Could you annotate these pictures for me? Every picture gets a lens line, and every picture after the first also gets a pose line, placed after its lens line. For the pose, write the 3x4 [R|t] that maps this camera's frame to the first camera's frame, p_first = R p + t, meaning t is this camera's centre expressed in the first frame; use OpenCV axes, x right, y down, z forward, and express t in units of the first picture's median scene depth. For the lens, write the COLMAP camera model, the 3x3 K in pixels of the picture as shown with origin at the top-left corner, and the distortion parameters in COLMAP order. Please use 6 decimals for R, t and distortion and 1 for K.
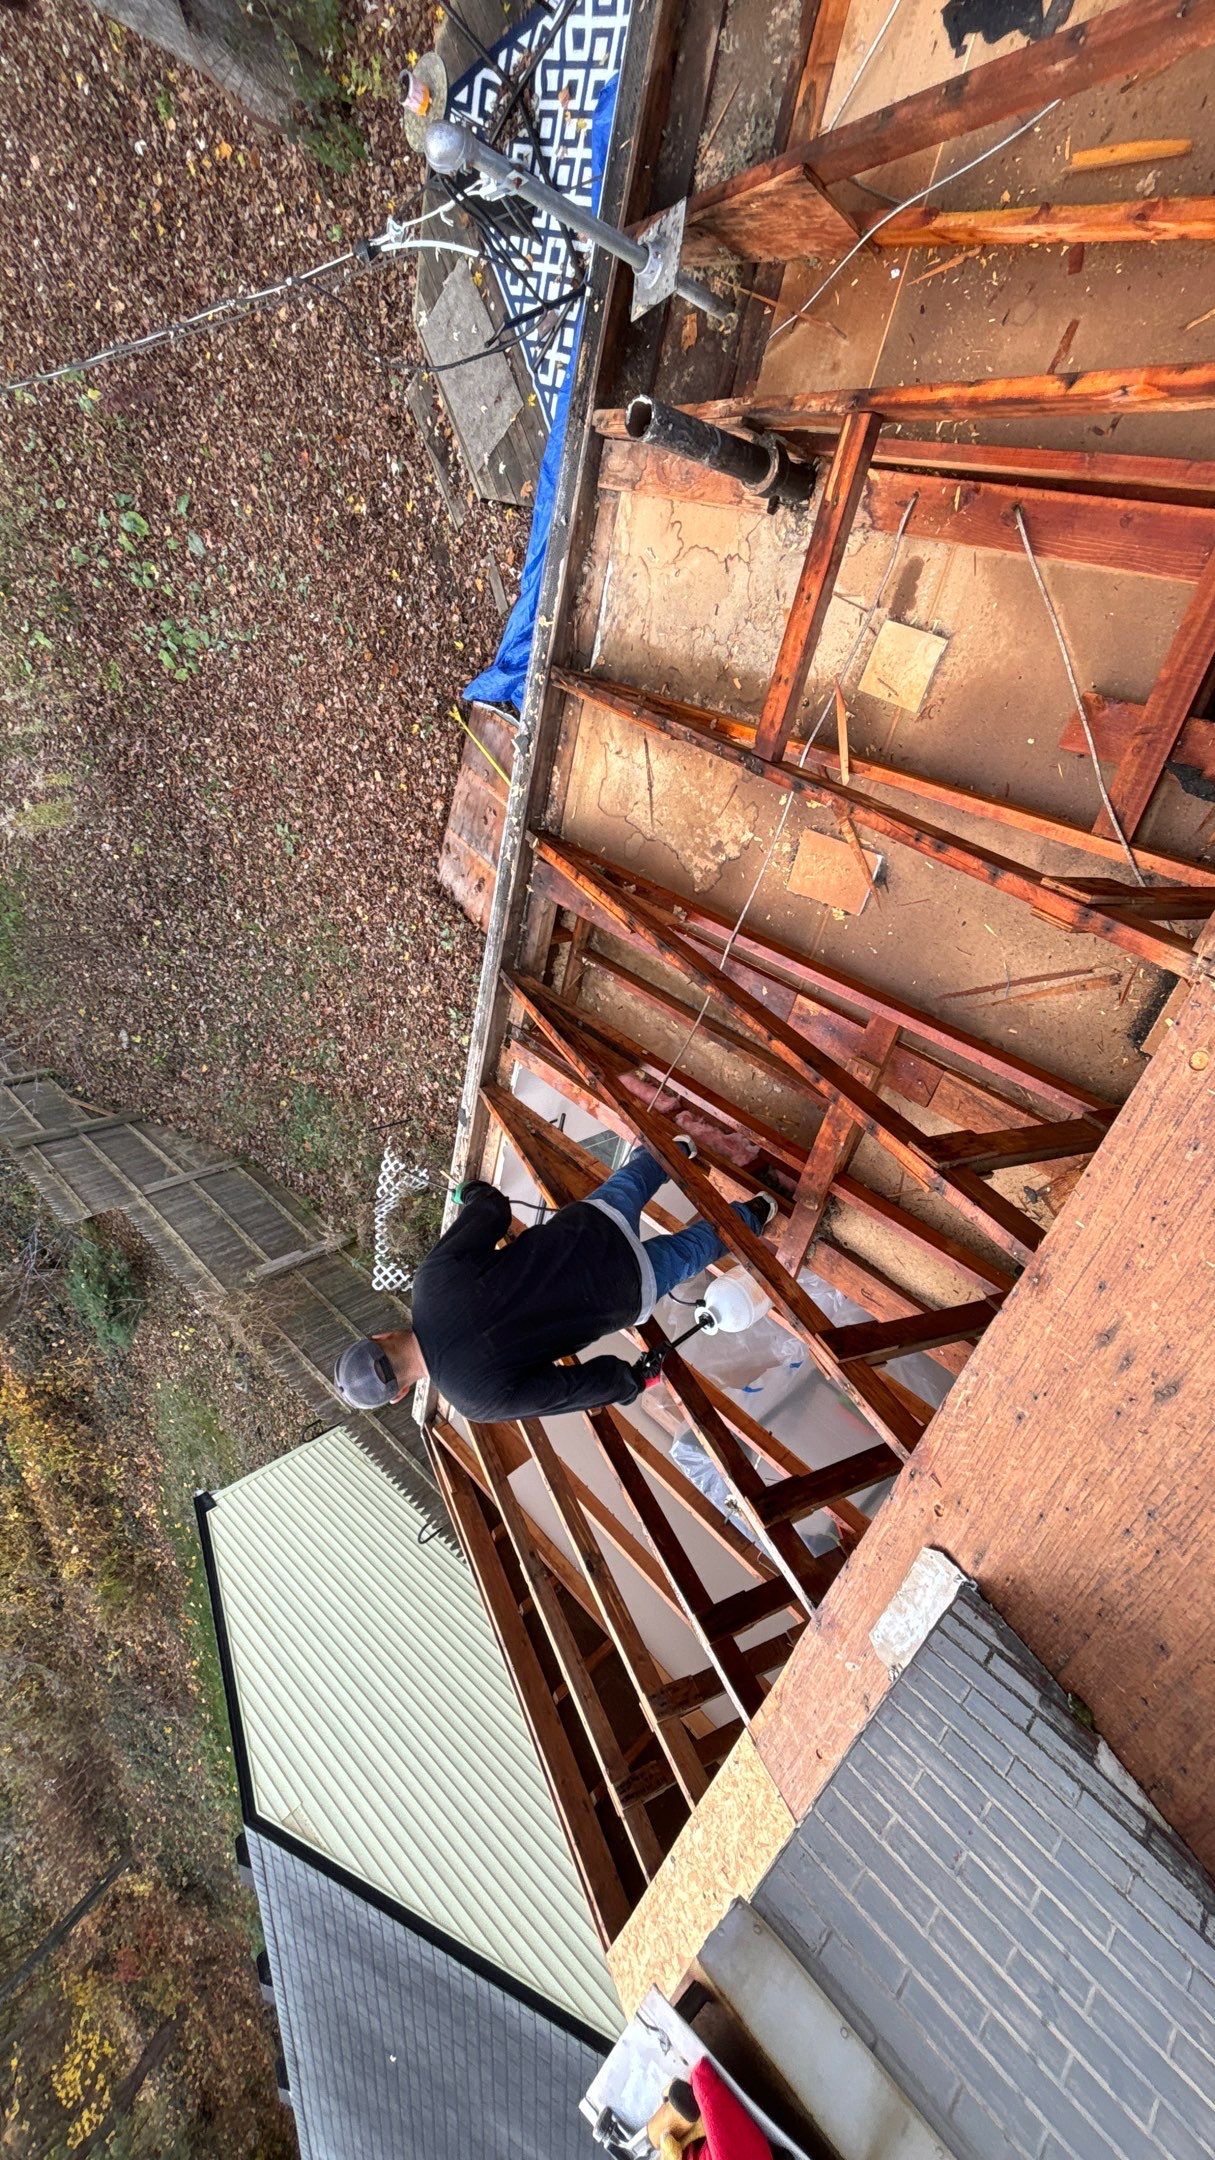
lens RADIAL K [[868.2, 0, 610.4], [0, 868.2, 1076.9], [0, 0, 1]] dist [-0.003171, 0.001445]
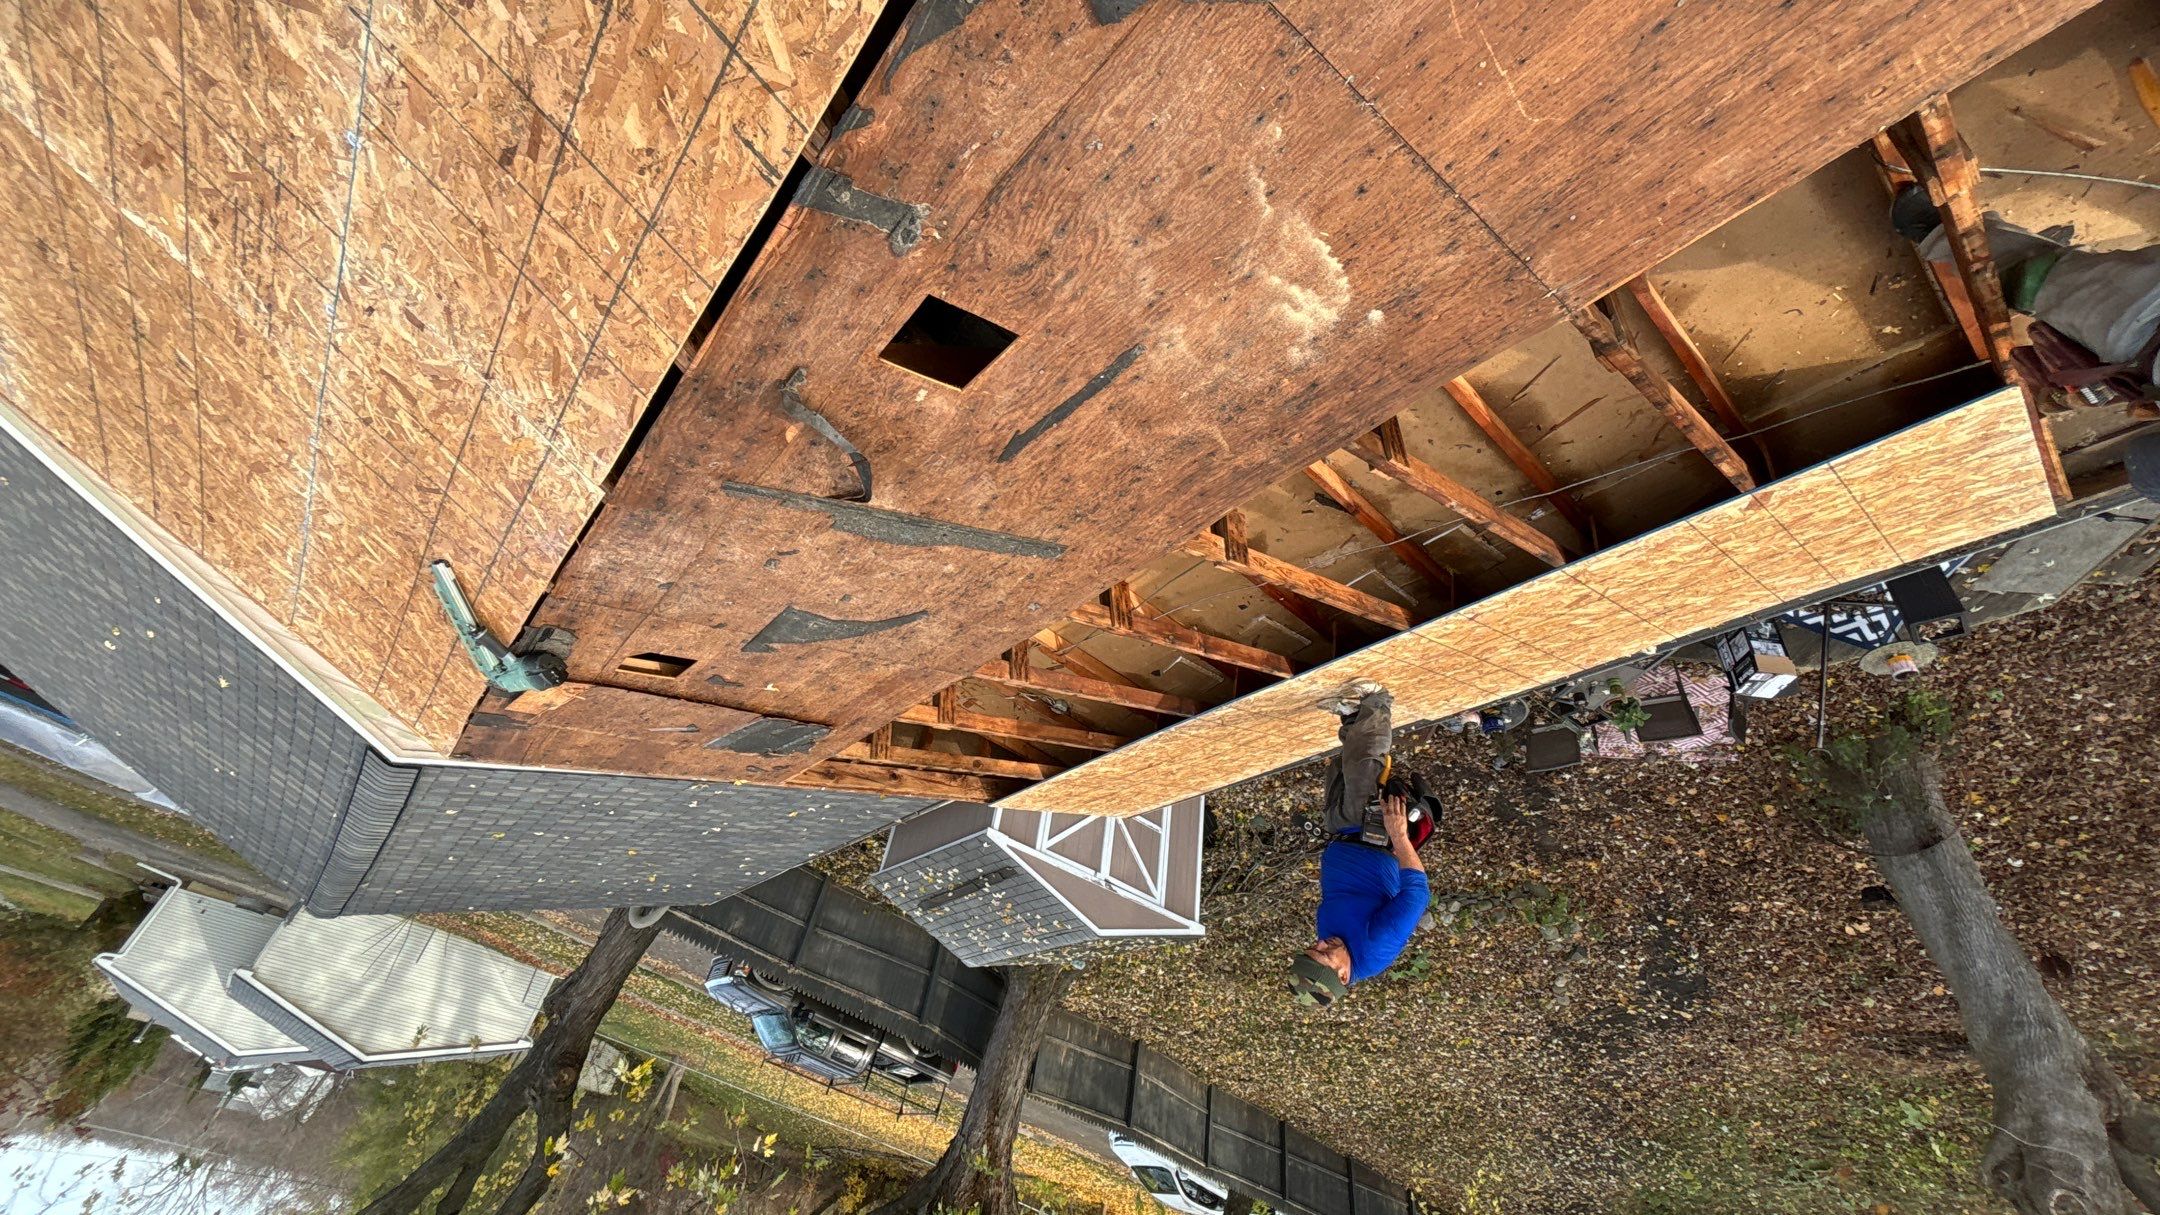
lens RADIAL K [[868.2, 0, 1080.4], [0, 868.2, 601.2], [0, 0, 1]] dist [-0.003171, 0.001445]
pose [[-0.557376, -0.795466, 0.237836, 0.148480], [0.155792, -0.381575, -0.911114, -0.123071], [0.815513, -0.470780, 0.336608, -0.226901]]
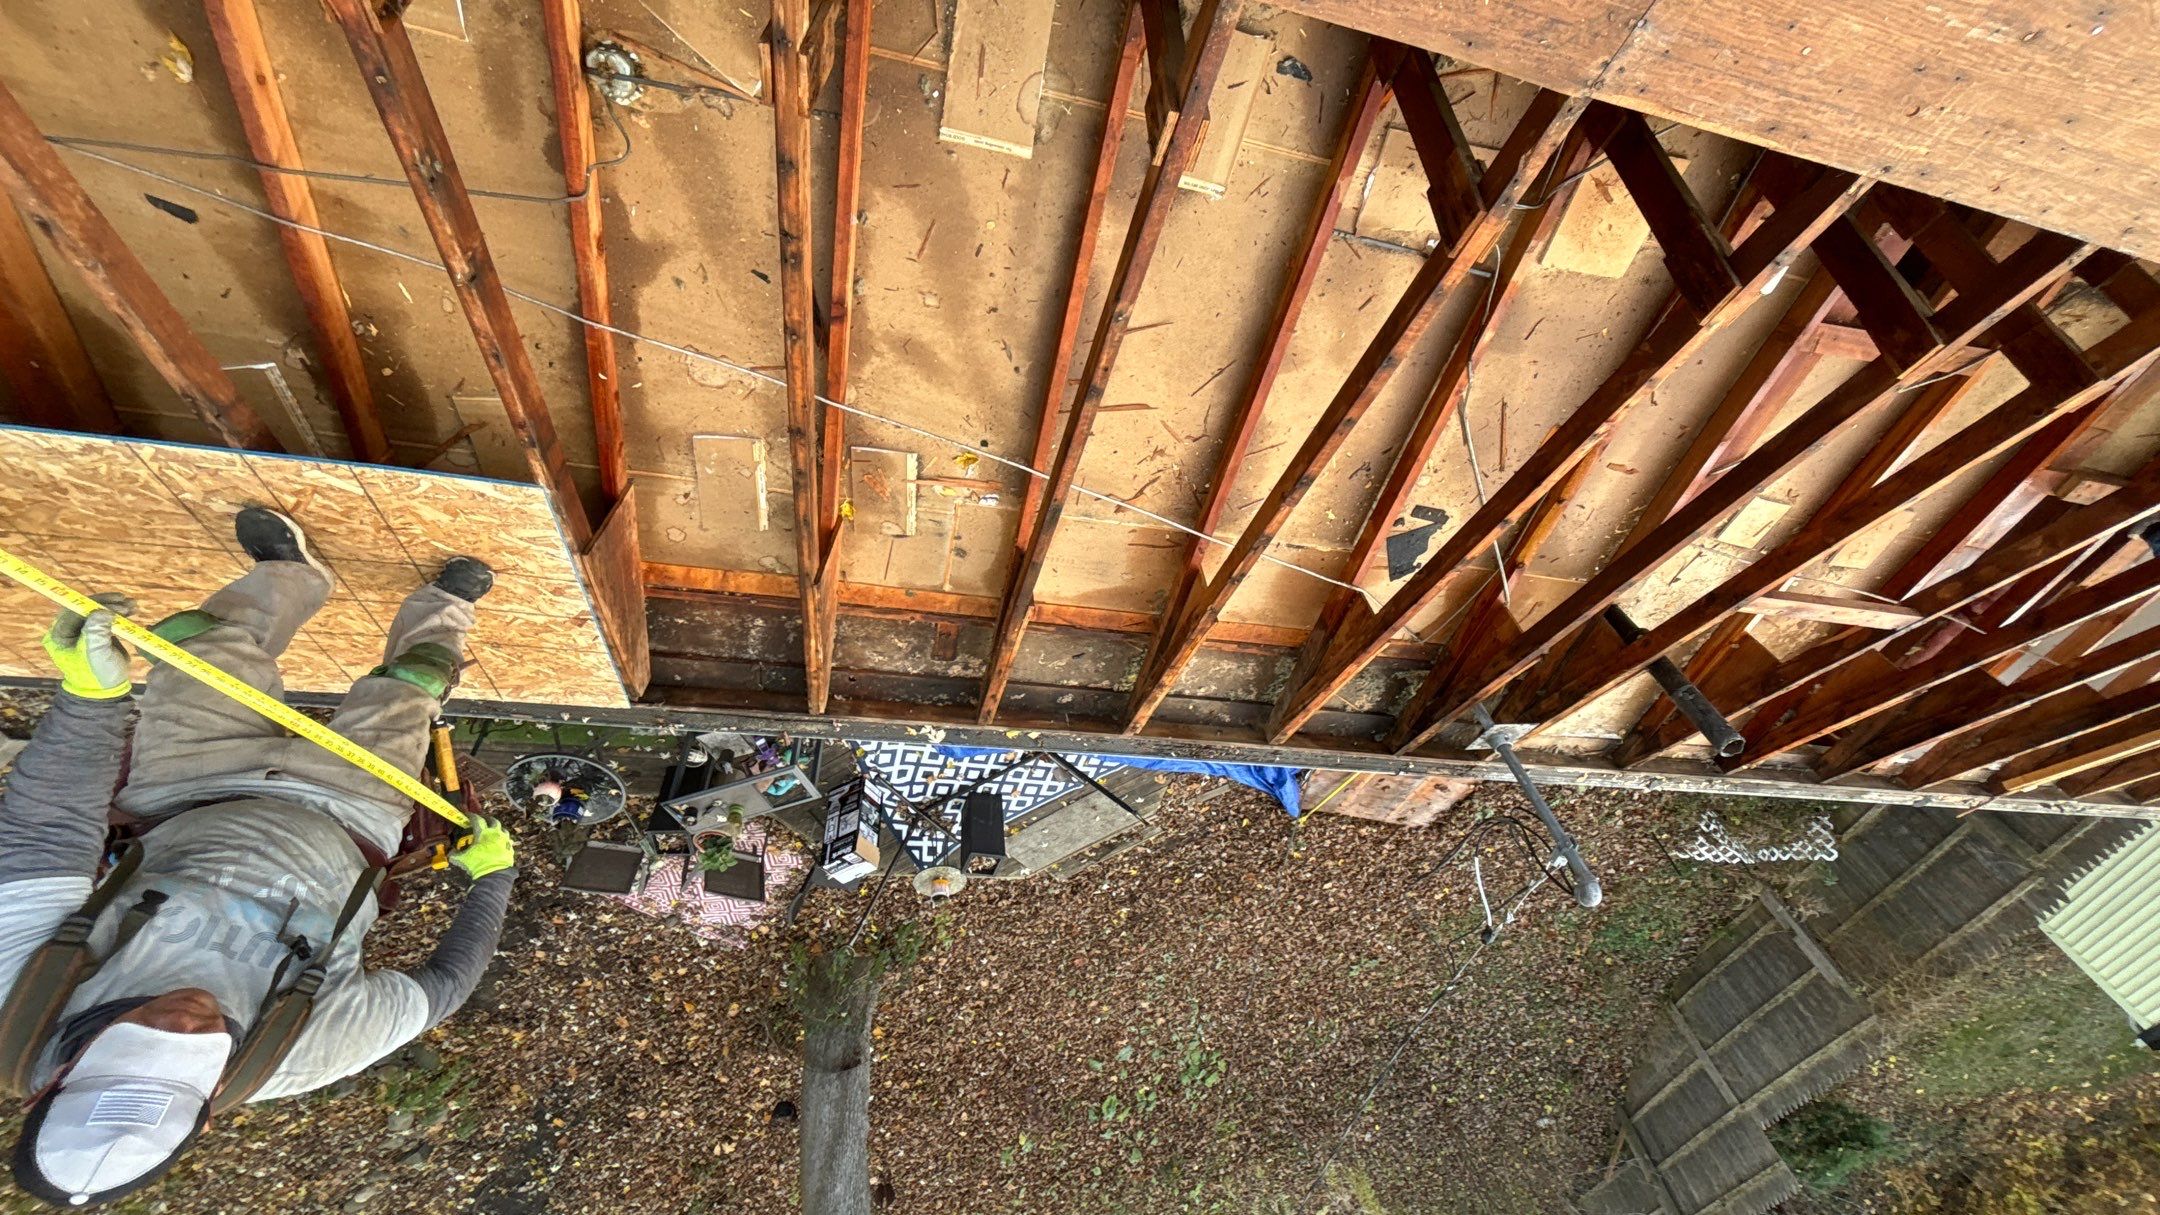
lens RADIAL K [[868.2, 0, 1079.1], [0, 868.2, 602.8], [0, 0, 1]] dist [-0.003171, 0.001445]
pose [[-0.127626, -0.990705, 0.047065, 0.093781], [0.956092, -0.135512, -0.259856, -0.377232], [0.263818, 0.011834, 0.964500, -0.186621]]
